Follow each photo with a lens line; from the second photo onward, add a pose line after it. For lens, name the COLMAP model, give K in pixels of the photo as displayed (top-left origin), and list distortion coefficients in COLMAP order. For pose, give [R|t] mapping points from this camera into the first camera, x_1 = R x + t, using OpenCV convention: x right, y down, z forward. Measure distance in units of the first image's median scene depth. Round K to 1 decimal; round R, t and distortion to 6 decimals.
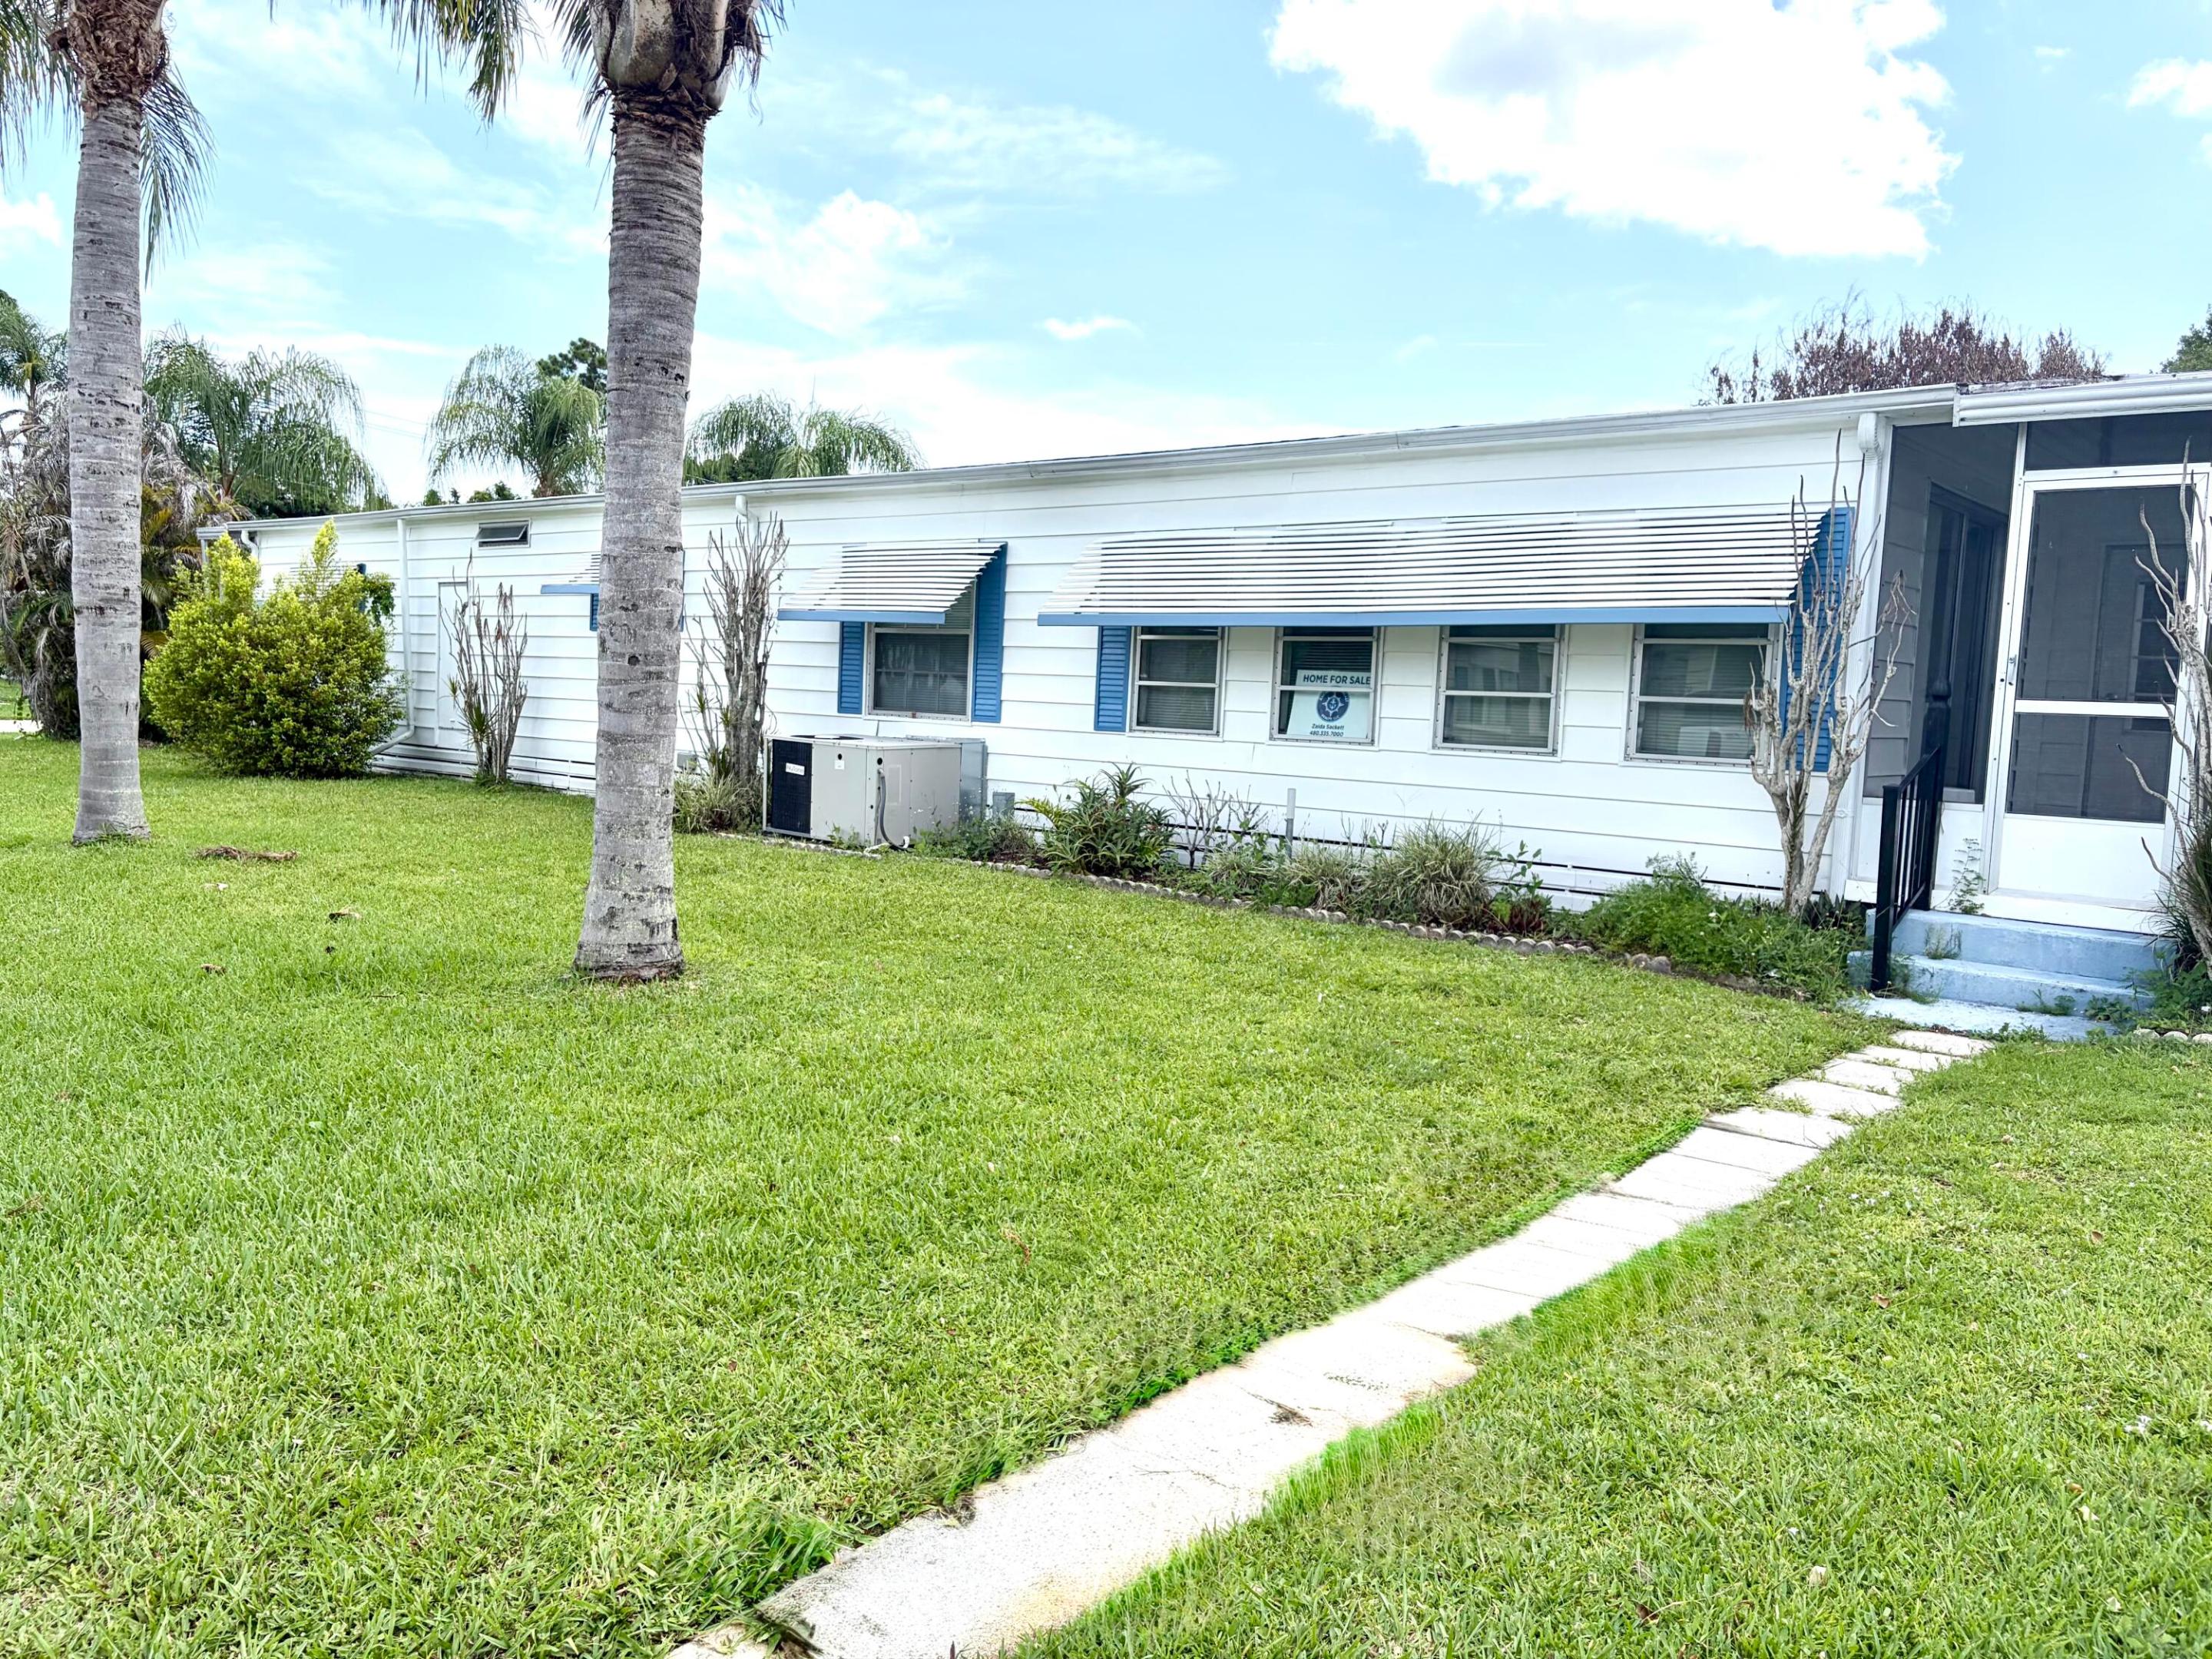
lens RADIAL K [[1640.6, 0, 1106.0], [0, 1640.6, 829.5], [0, 0, 1]] dist [0.040479, -0.003098]
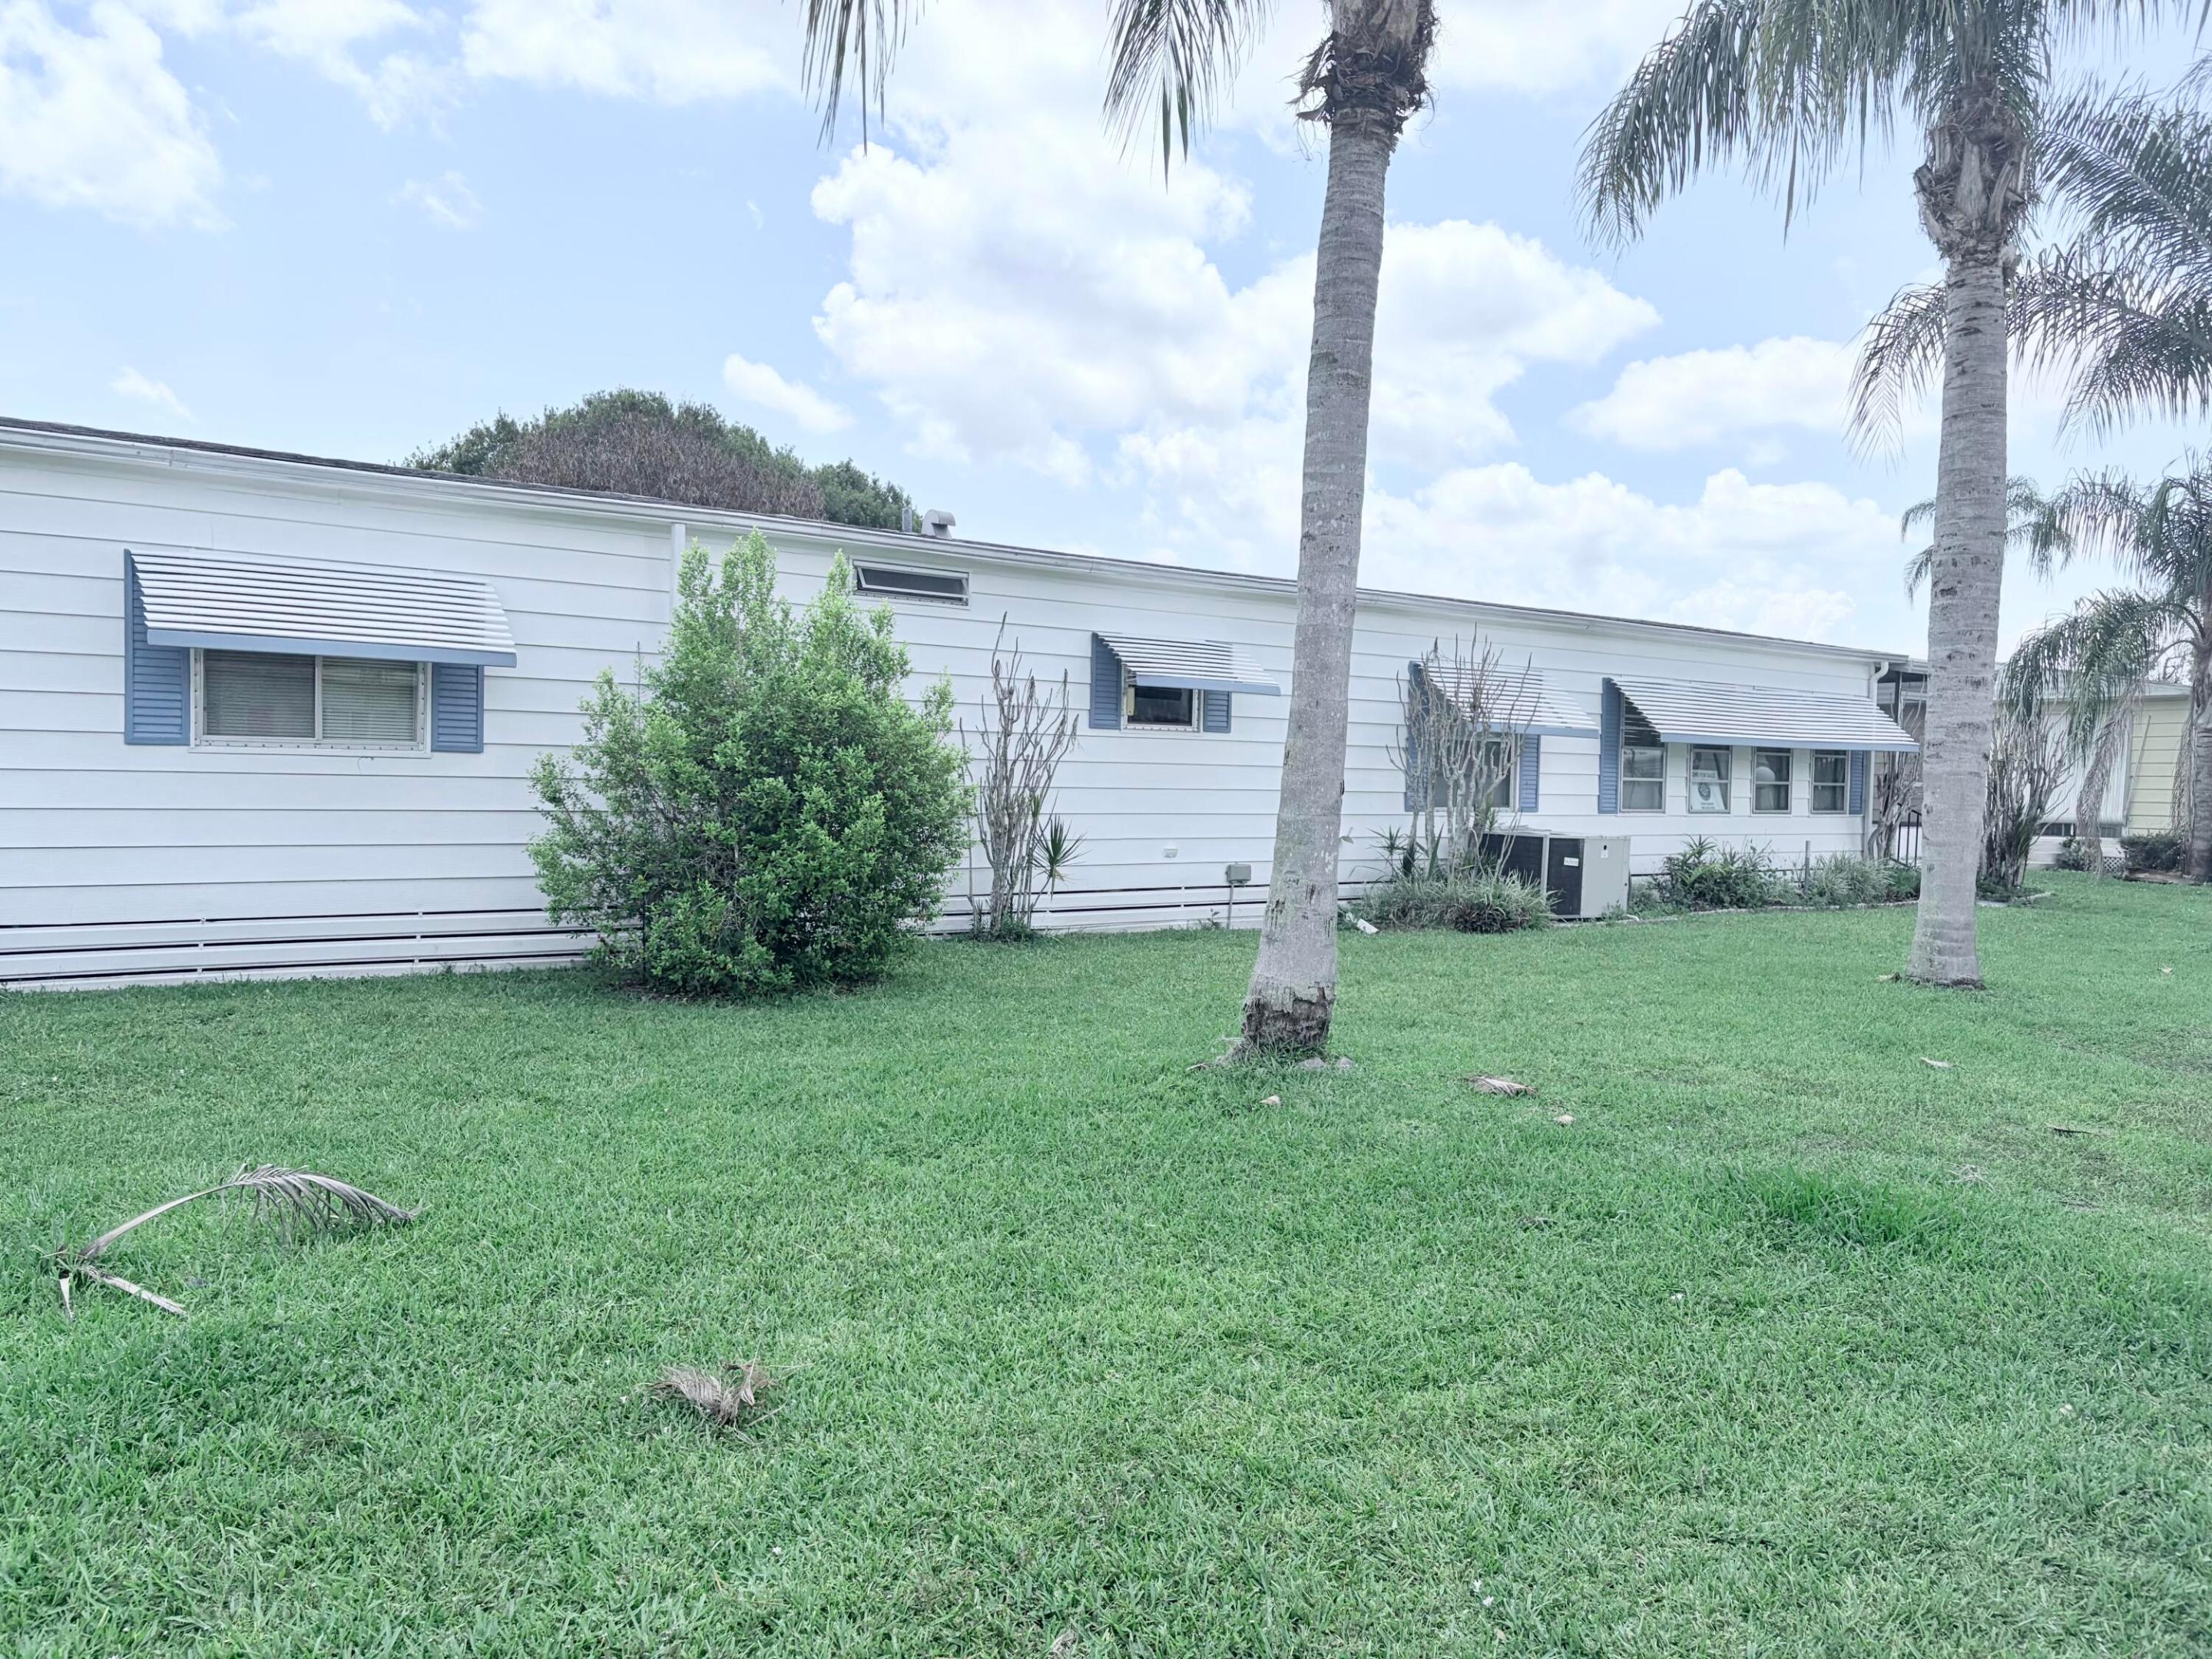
lens RADIAL K [[1640.6, 0, 1106.0], [0, 1640.6, 829.5], [0, 0, 1]] dist [0.040479, -0.003098]
pose [[0.235984, -0.067517, 0.969409, -1.432484], [0.067772, 0.996298, 0.052892, -0.147096], [-0.969391, 0.053217, 0.239686, 1.056124]]
